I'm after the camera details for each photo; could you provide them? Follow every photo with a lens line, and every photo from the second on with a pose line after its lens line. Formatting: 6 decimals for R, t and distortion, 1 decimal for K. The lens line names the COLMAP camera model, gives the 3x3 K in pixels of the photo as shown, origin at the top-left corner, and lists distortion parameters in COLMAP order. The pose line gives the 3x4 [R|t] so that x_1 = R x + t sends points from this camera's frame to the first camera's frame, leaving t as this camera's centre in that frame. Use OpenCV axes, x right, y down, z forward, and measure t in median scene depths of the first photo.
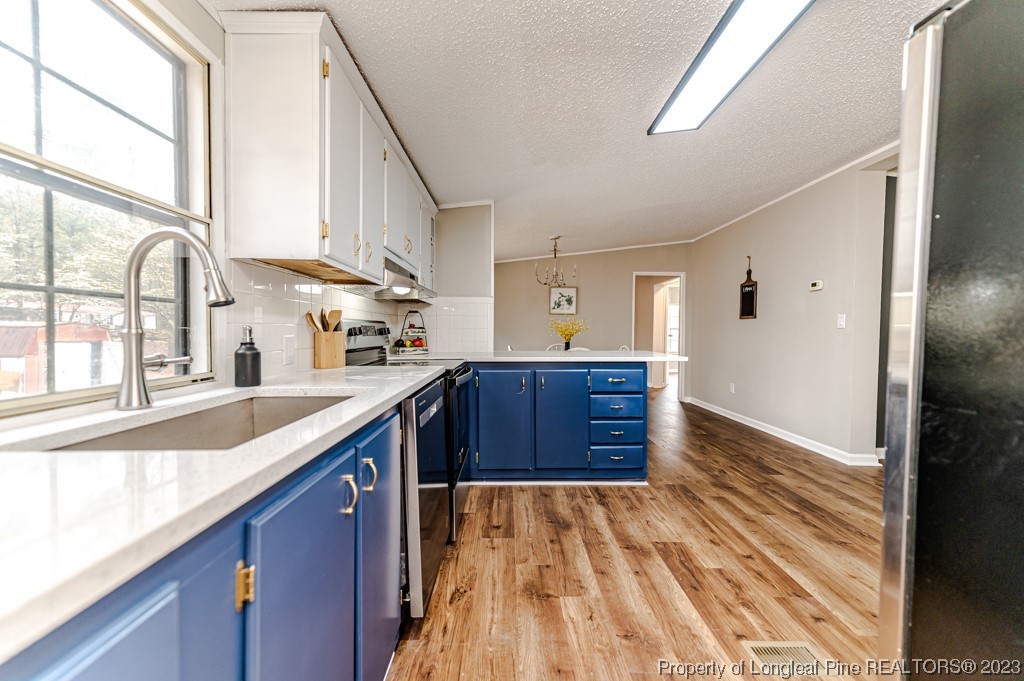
lens RADIAL K [[403.0, 0, 512.0], [0, 403.0, 340.5], [0, 0, 1]] dist [0.010450, -0.000324]
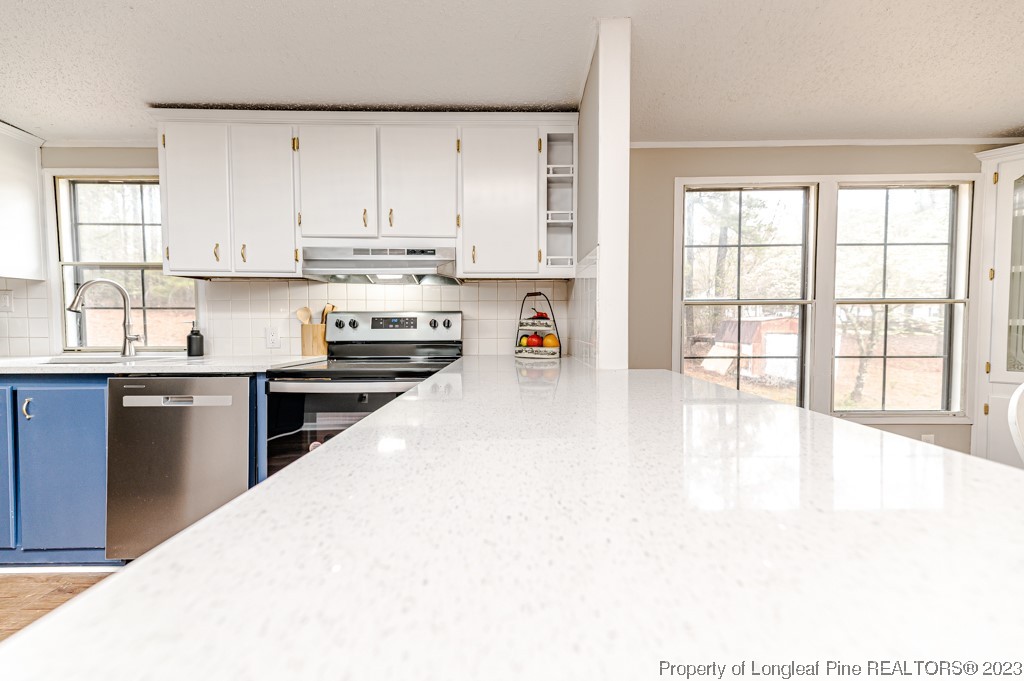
lens RADIAL K [[414.1, 0, 512.0], [0, 414.1, 340.5], [0, 0, 1]] dist [0.013500, 0.000129]
pose [[-0.008975, 0.037211, -0.999267, 0.299718], [-0.020726, 0.999086, 0.037390, -0.012969], [0.999745, 0.021046, -0.008195, 0.654738]]
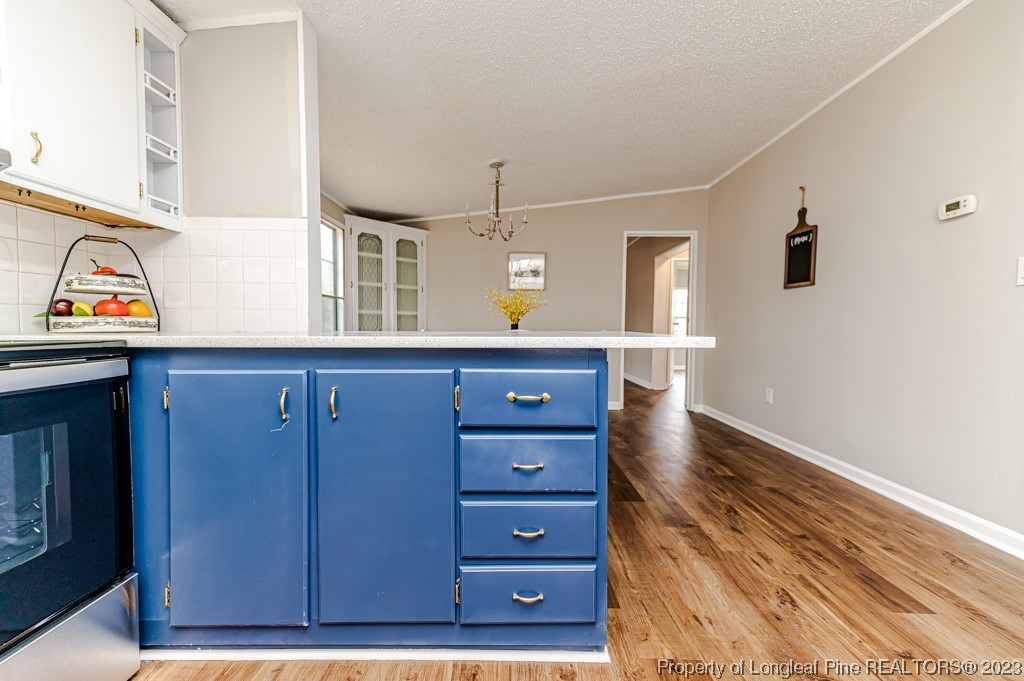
lens RADIAL K [[398.4, 0, 512.0], [0, 398.4, 340.5], [0, 0, 1]] dist [0.016386, 0.000110]
pose [[0.999829, 0.003664, -0.018139, 0.152046], [-0.003469, 0.999936, 0.010773, 0.024590], [0.018178, -0.010708, 0.999777, 0.374641]]
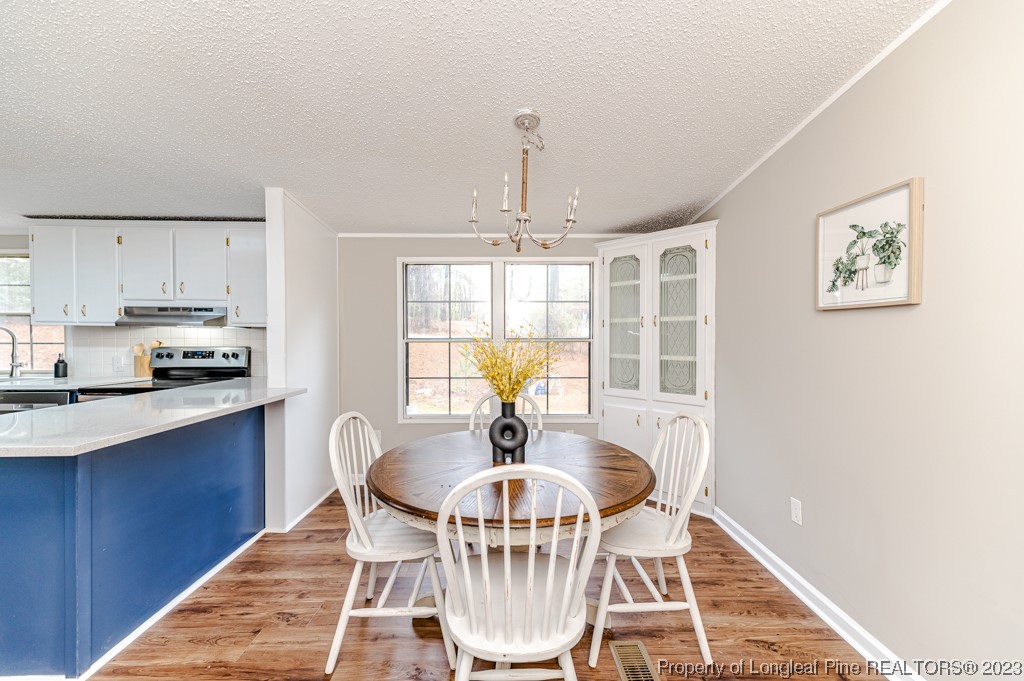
lens RADIAL K [[403.0, 0, 512.0], [0, 403.0, 340.5], [0, 0, 1]] dist [0.010450, -0.000324]
pose [[-0.002695, 0.007520, -0.999968, 0.510763], [-0.023460, 0.999696, 0.007582, -0.054900], [0.999721, 0.023479, -0.002517, 1.051144]]
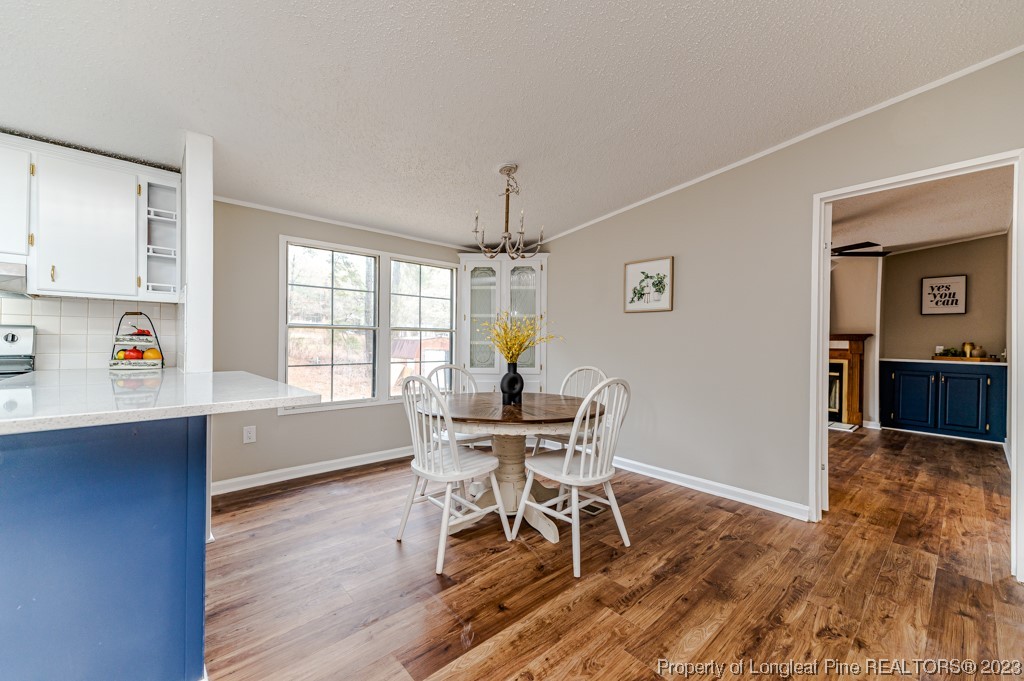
lens RADIAL K [[403.0, 0, 512.0], [0, 403.0, 340.5], [0, 0, 1]] dist [0.010450, -0.000324]
pose [[0.664110, -0.002719, -0.747630, 0.543592], [-0.024001, 0.999400, -0.024954, -0.012082], [0.747249, 0.034516, 0.663647, 0.692153]]
